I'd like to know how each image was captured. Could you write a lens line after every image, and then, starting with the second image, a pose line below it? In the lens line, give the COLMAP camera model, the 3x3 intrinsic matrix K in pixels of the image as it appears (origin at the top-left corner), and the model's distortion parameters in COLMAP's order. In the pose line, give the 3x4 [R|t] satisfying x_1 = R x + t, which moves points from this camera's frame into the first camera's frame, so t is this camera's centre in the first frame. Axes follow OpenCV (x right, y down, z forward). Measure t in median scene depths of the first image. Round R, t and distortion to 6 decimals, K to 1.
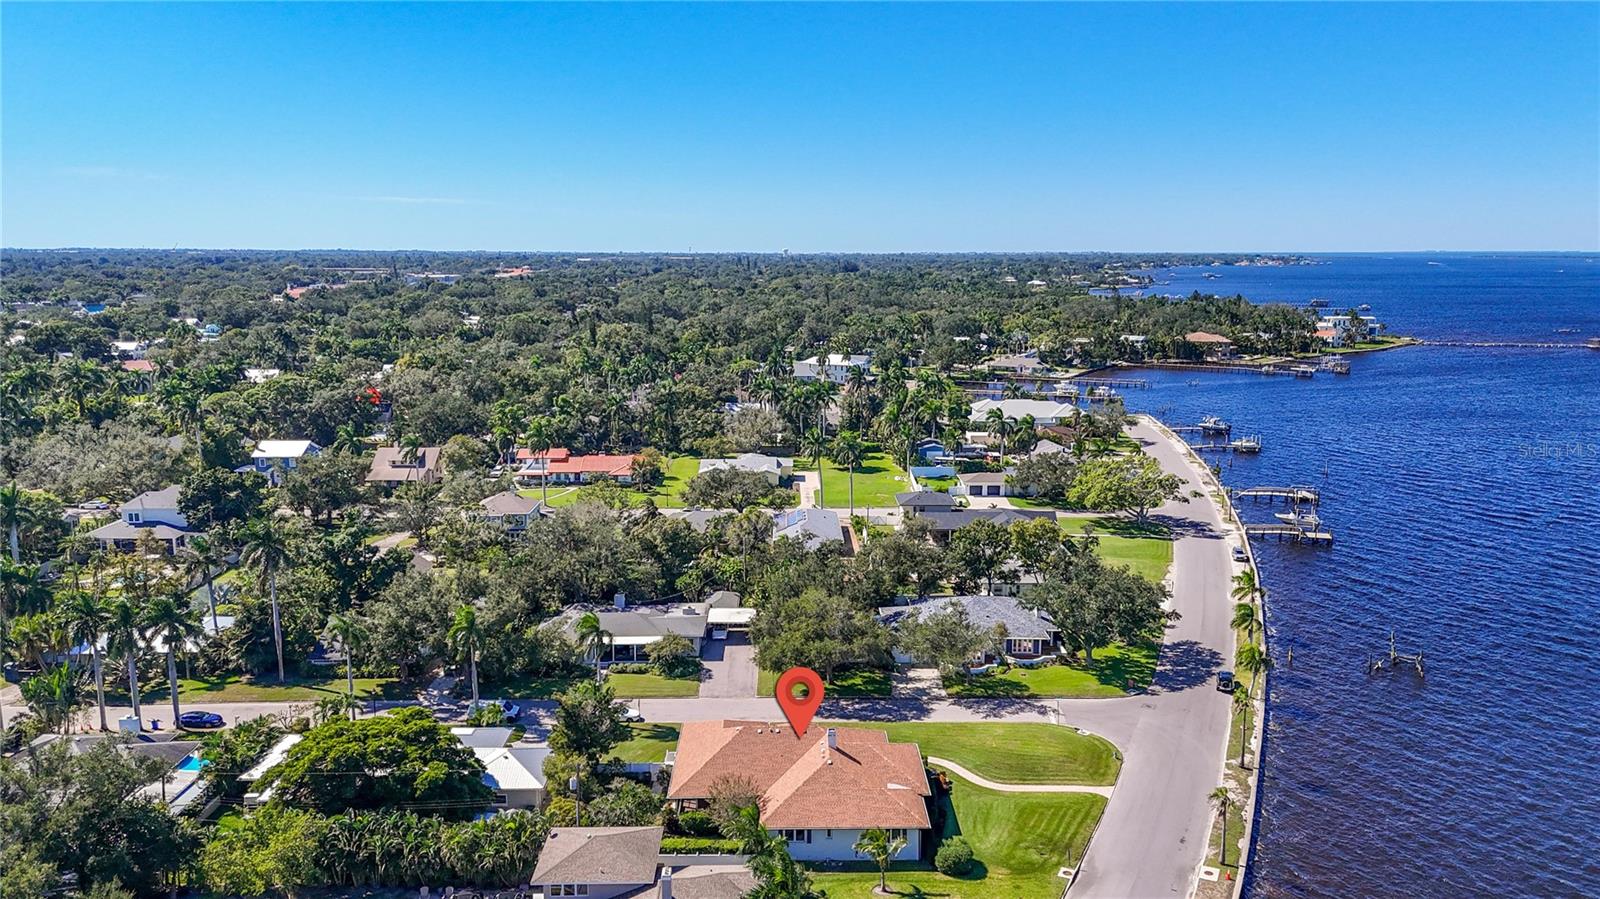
lens RADIAL K [[1191.7, 0, 800.4], [0, 1191.7, 449.3], [0, 0, 1]] dist [0.069579, -0.010407]
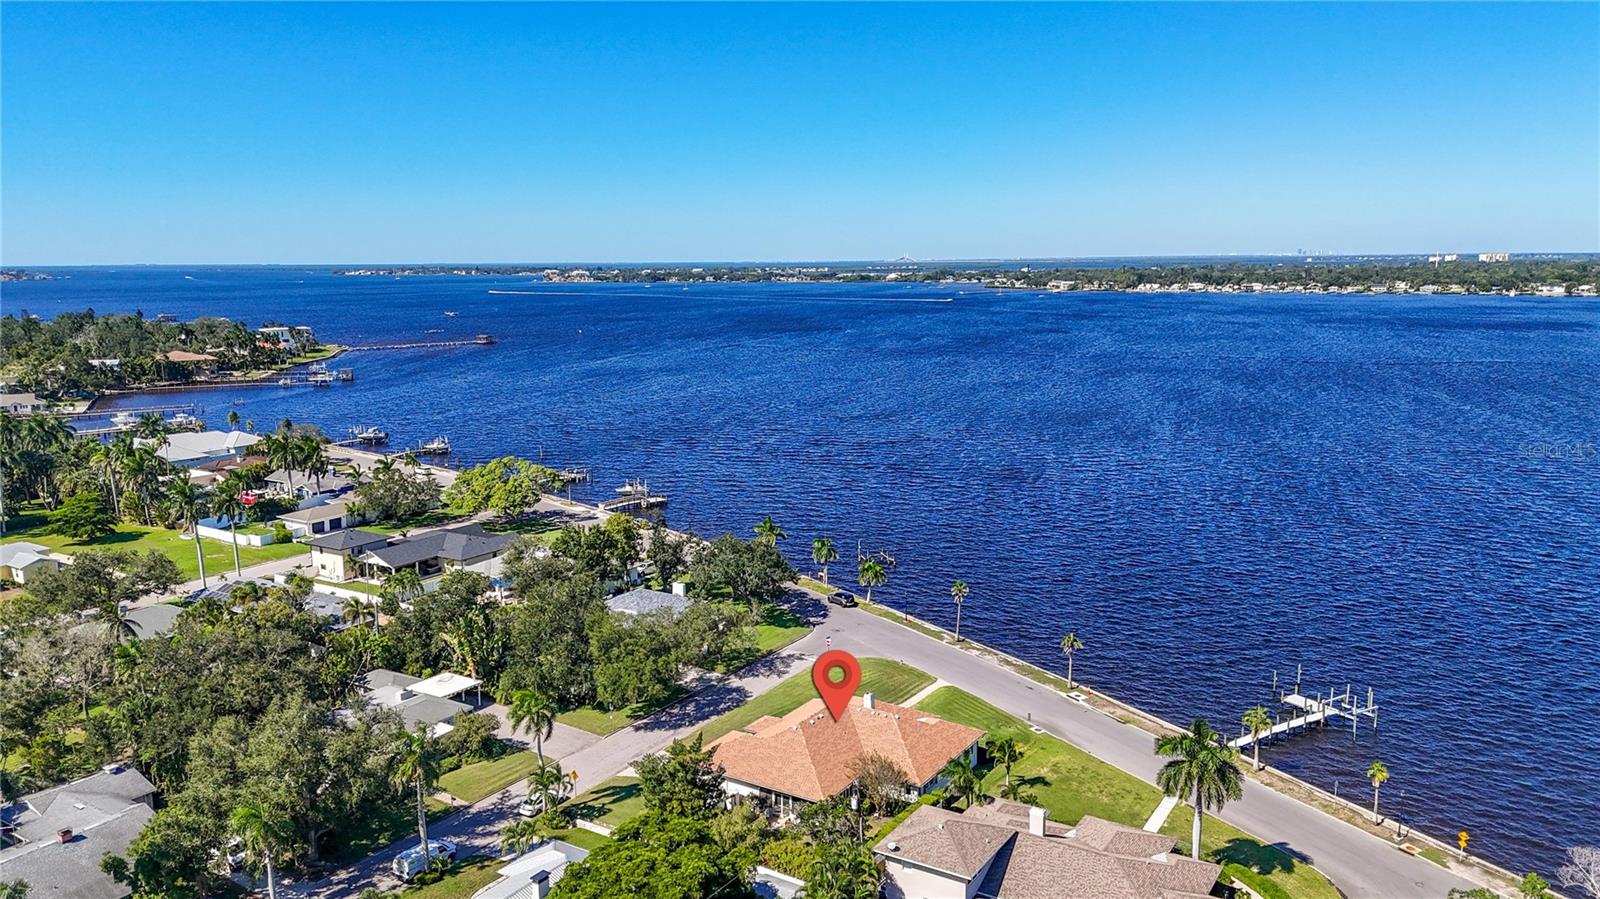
lens RADIAL K [[1191.7, 0, 800.6], [0, 1191.7, 449.6], [0, 0, 1]] dist [0.069579, -0.010407]
pose [[0.561550, -0.143078, 0.814979, -0.186430], [0.151325, 0.986084, 0.068849, -0.015421], [-0.813488, 0.084664, 0.575387, 0.085649]]
